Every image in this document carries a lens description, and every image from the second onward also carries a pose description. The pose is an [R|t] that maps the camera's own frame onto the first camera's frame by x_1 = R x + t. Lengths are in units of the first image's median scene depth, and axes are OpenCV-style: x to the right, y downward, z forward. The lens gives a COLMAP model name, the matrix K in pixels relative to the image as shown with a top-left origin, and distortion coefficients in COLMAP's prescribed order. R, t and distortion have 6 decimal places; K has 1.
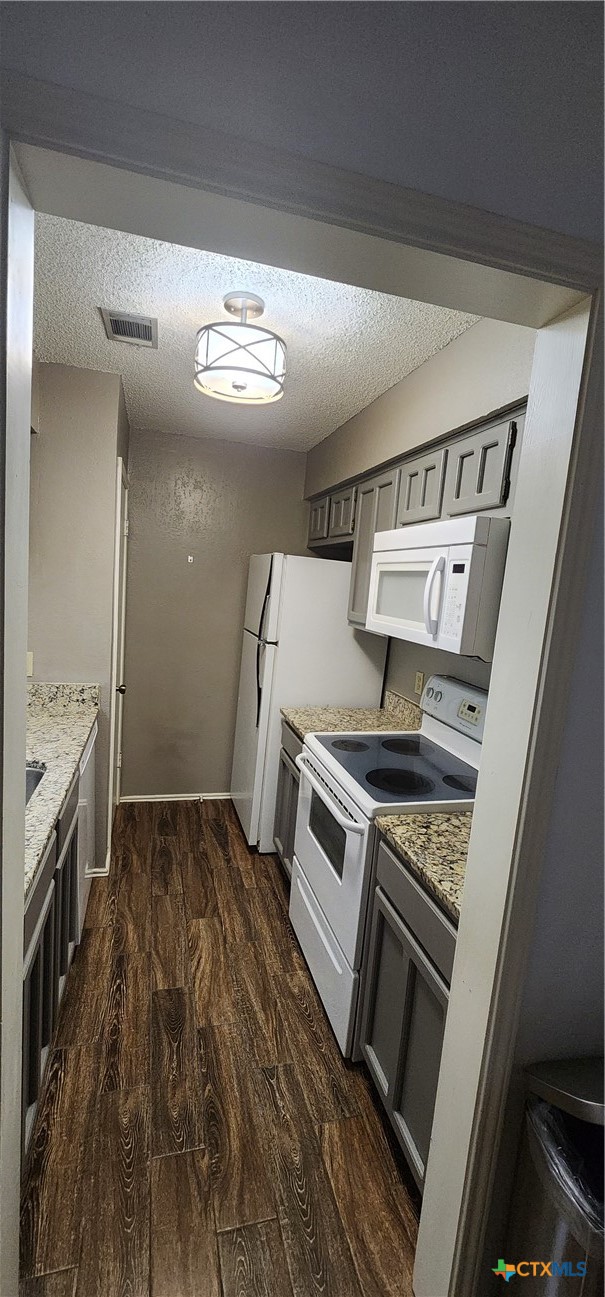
lens RADIAL K [[529.2, 0, 300.4], [0, 529.2, 648.9], [0, 0, 1]] dist [0.001324, -0.000715]
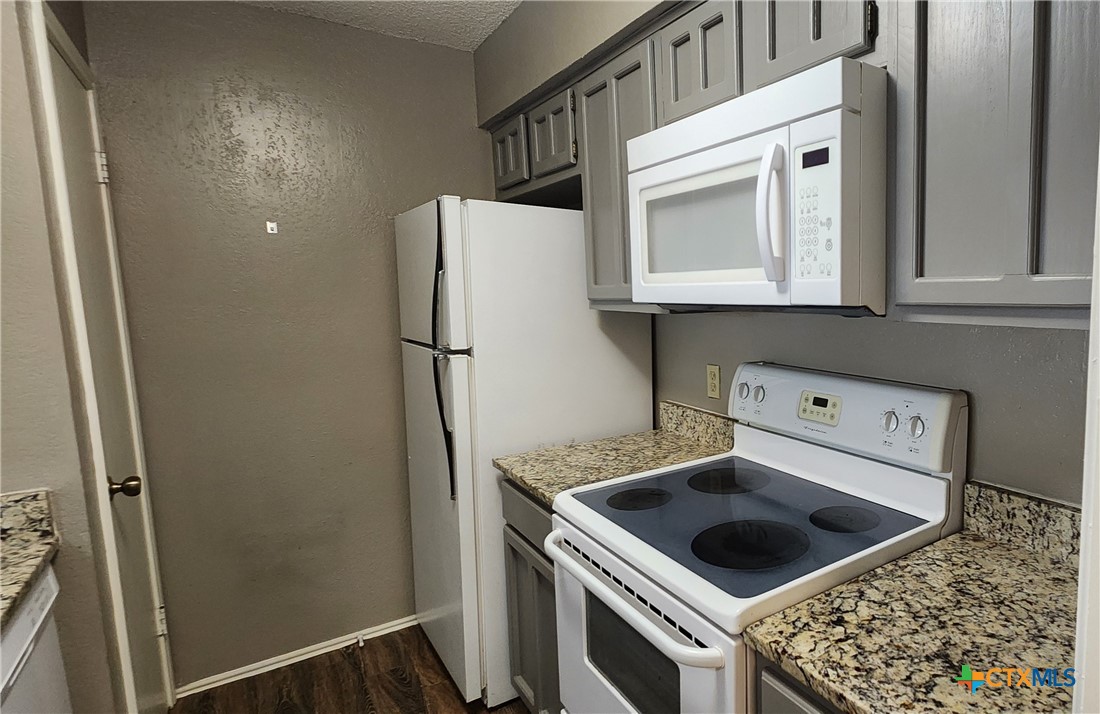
lens RADIAL K [[589.5, 0, 748.6], [0, 589.5, 365.1], [0, 0, 1]] dist [0.003270, 0.002479]
pose [[0.902555, -0.133313, 0.409416, -0.042343], [0.132381, 0.990721, 0.030762, 0.029996], [-0.409718, 0.026434, 0.911829, 0.333323]]
